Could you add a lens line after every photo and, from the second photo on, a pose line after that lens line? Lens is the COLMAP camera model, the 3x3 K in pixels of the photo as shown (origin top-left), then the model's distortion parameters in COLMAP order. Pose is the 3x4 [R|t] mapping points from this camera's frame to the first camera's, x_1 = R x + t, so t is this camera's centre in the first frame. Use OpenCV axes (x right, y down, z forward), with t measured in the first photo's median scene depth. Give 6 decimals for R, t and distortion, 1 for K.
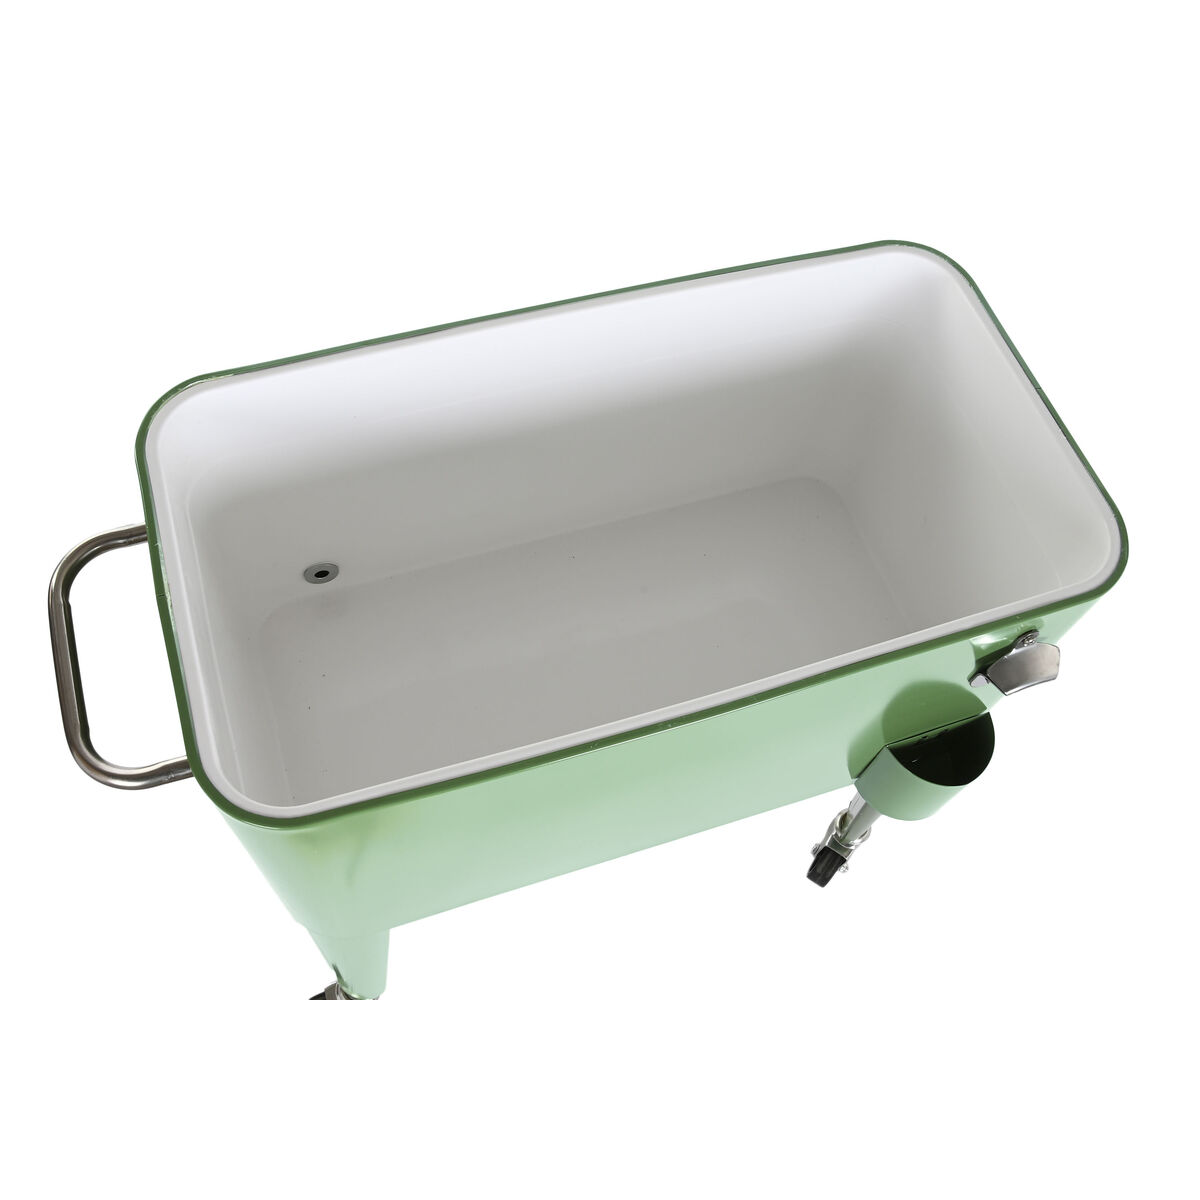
lens RADIAL K [[1140.9, 0, 599.0], [0, 1140.9, 597.7], [0, 0, 1]] dist [-0.004987, -0.004984]
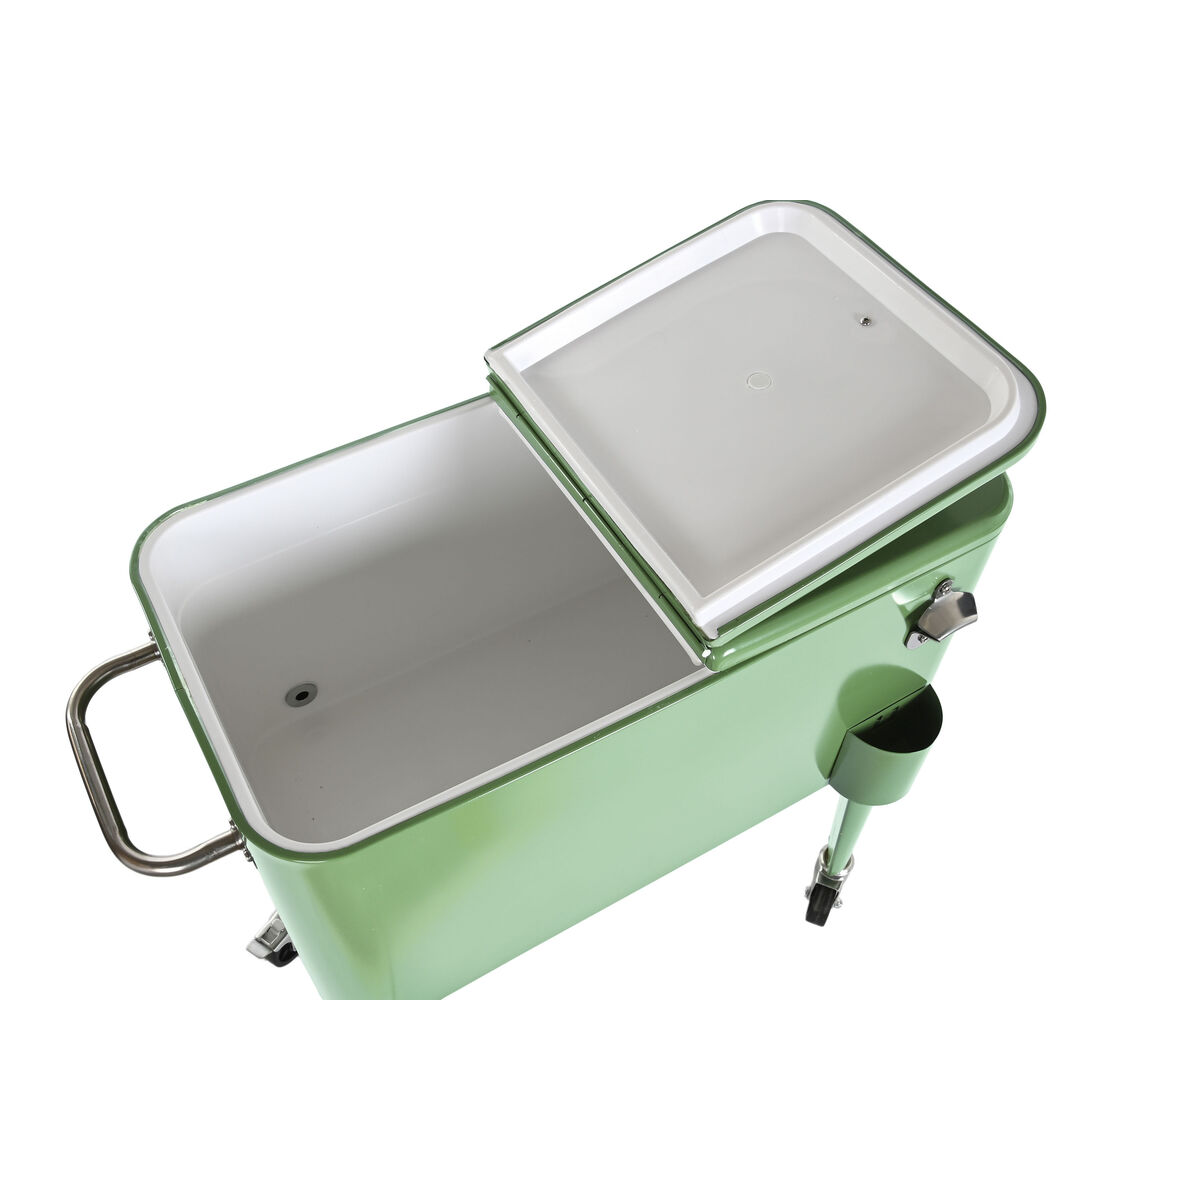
lens RADIAL K [[1140.9, 0, 599.0], [0, 1140.9, 597.7], [0, 0, 1]] dist [-0.004987, -0.004984]
pose [[0.976057, -0.194337, 0.097700, -0.064464], [0.209048, 0.962207, -0.174520, 0.147620], [-0.060092, 0.190766, 0.979795, -0.084212]]
